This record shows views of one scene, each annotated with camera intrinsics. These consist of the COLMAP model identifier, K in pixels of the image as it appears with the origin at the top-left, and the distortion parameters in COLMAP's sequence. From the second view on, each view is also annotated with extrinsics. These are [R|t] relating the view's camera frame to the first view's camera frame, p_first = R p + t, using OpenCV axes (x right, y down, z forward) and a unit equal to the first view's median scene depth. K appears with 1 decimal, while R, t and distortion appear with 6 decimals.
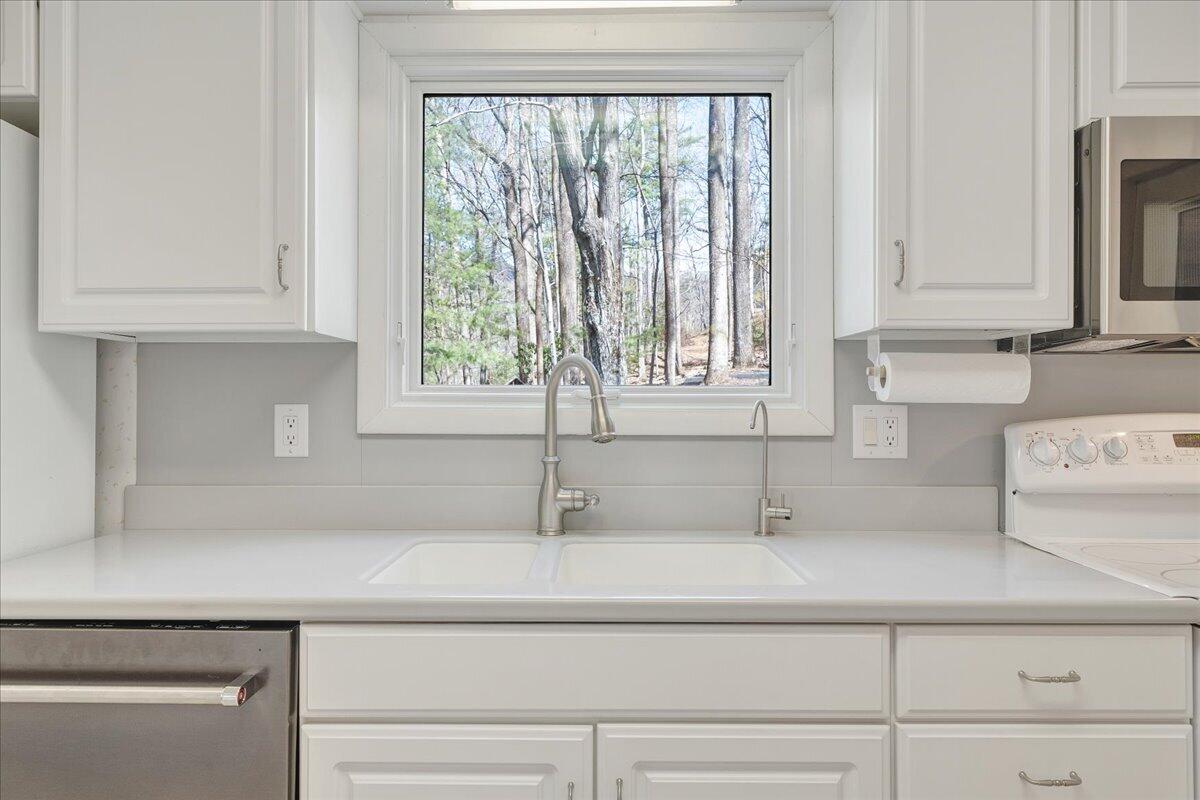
lens RADIAL K [[812.3, 0, 600.0], [0, 812.3, 400.0], [0, 0, 1]] dist [-0.006518, -0.001071]
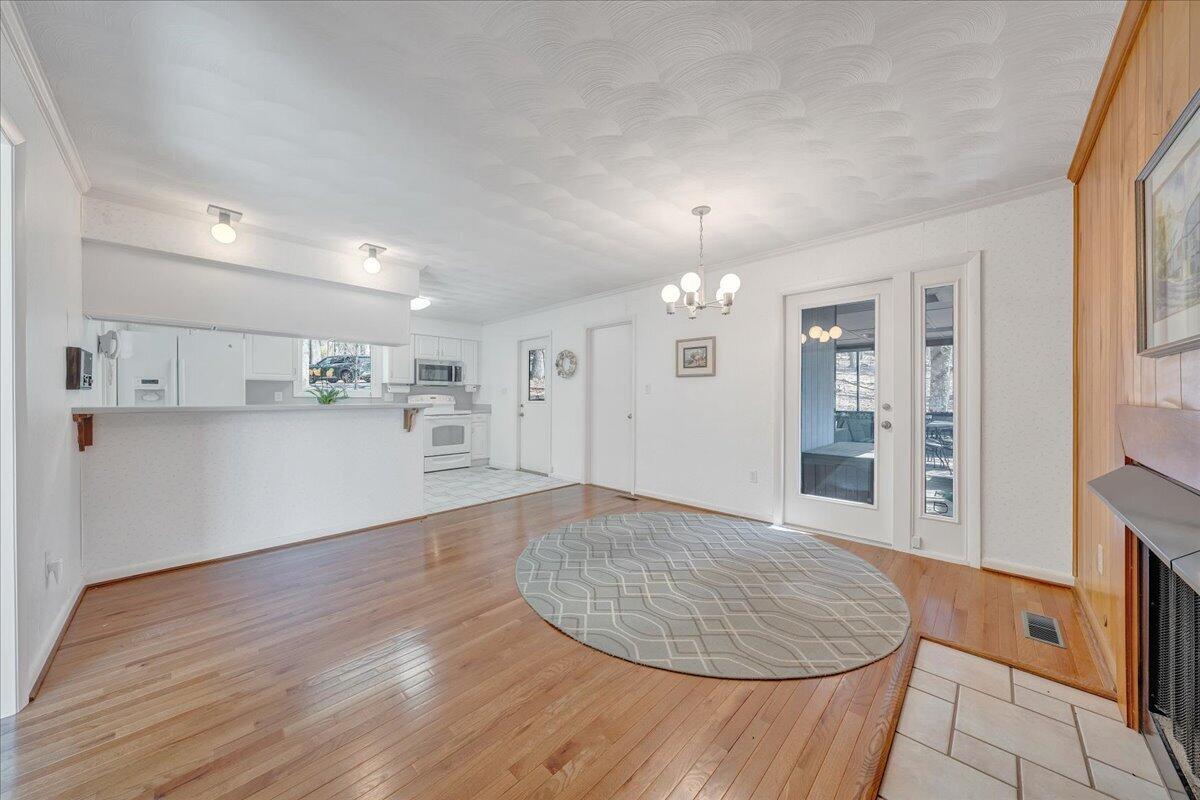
lens RADIAL K [[407.4, 0, 595.9], [0, 407.4, 398.4], [0, 0, 1]] dist [-0.002447, -0.000265]
pose [[0.690270, 0.000826, 0.723551, -1.007890], [-0.000895, 1.000000, -0.000288, 0.054948], [-0.723551, -0.000449, 0.690271, -2.843054]]
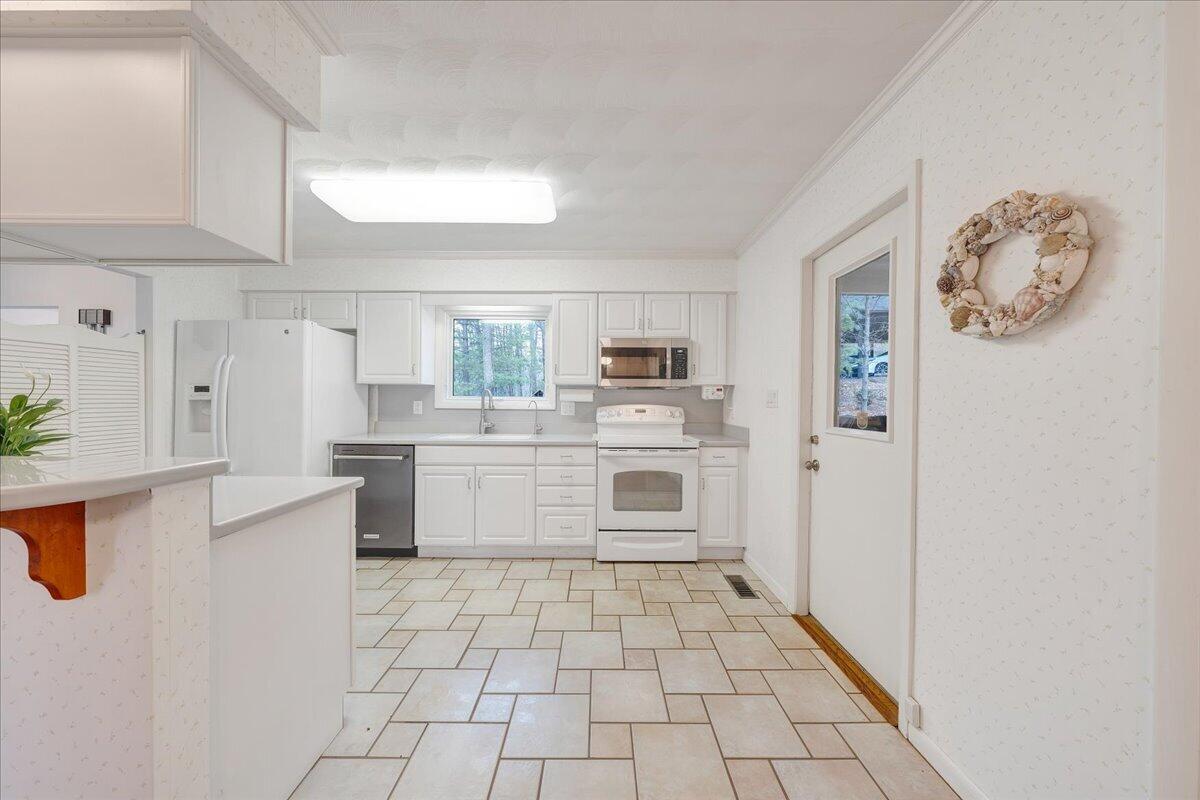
lens RADIAL K [[406.9, 0, 596.0], [0, 406.9, 401.8], [0, 0, 1]] dist [-0.001163, -0.000108]
pose [[0.999908, 0.006459, 0.011925, 0.506159], [-0.006482, 0.999977, 0.001873, 0.000735], [-0.011912, -0.001950, 0.999927, -1.078987]]
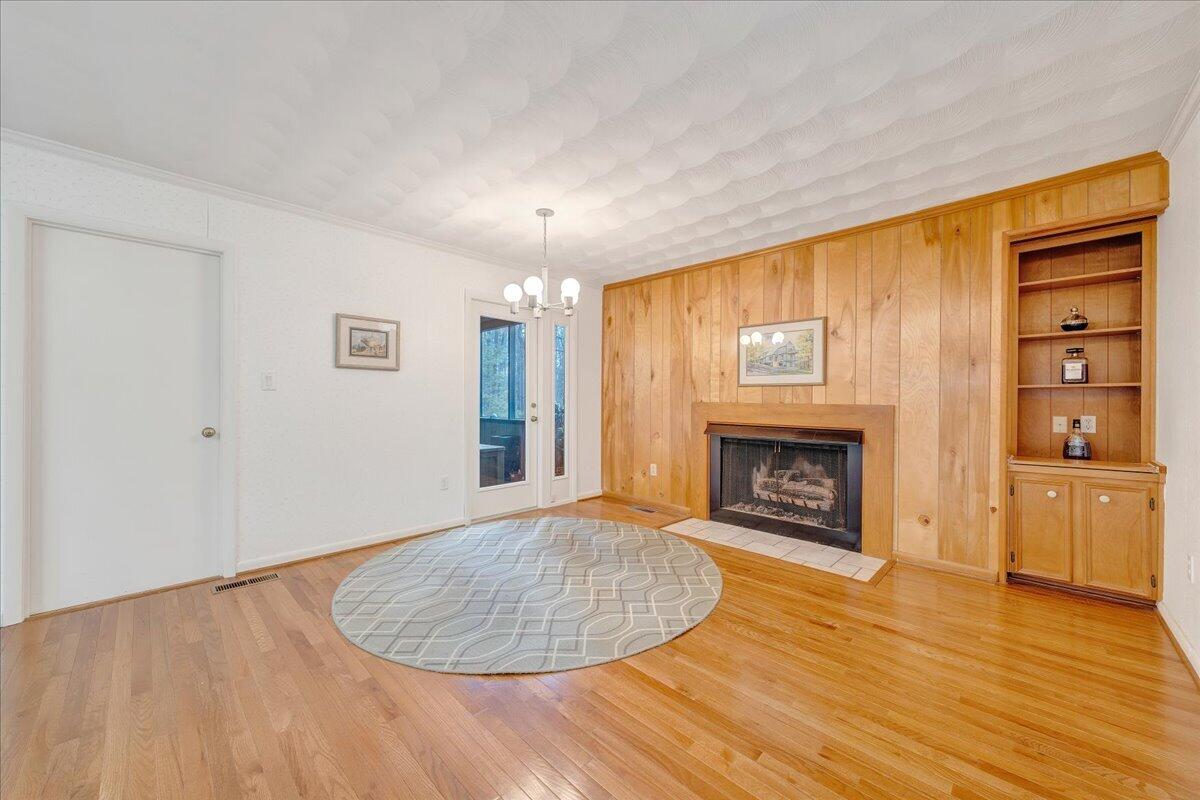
lens RADIAL K [[447.1, 0, 600.0], [0, 447.1, 400.0], [0, 0, 1]] dist [-0.001193, -0.000146]
pose [[-0.722681, -0.003908, 0.691171, -0.940064], [-0.003329, 0.999992, 0.002173, 0.051471], [-0.691174, -0.000730, -0.722688, -0.857816]]
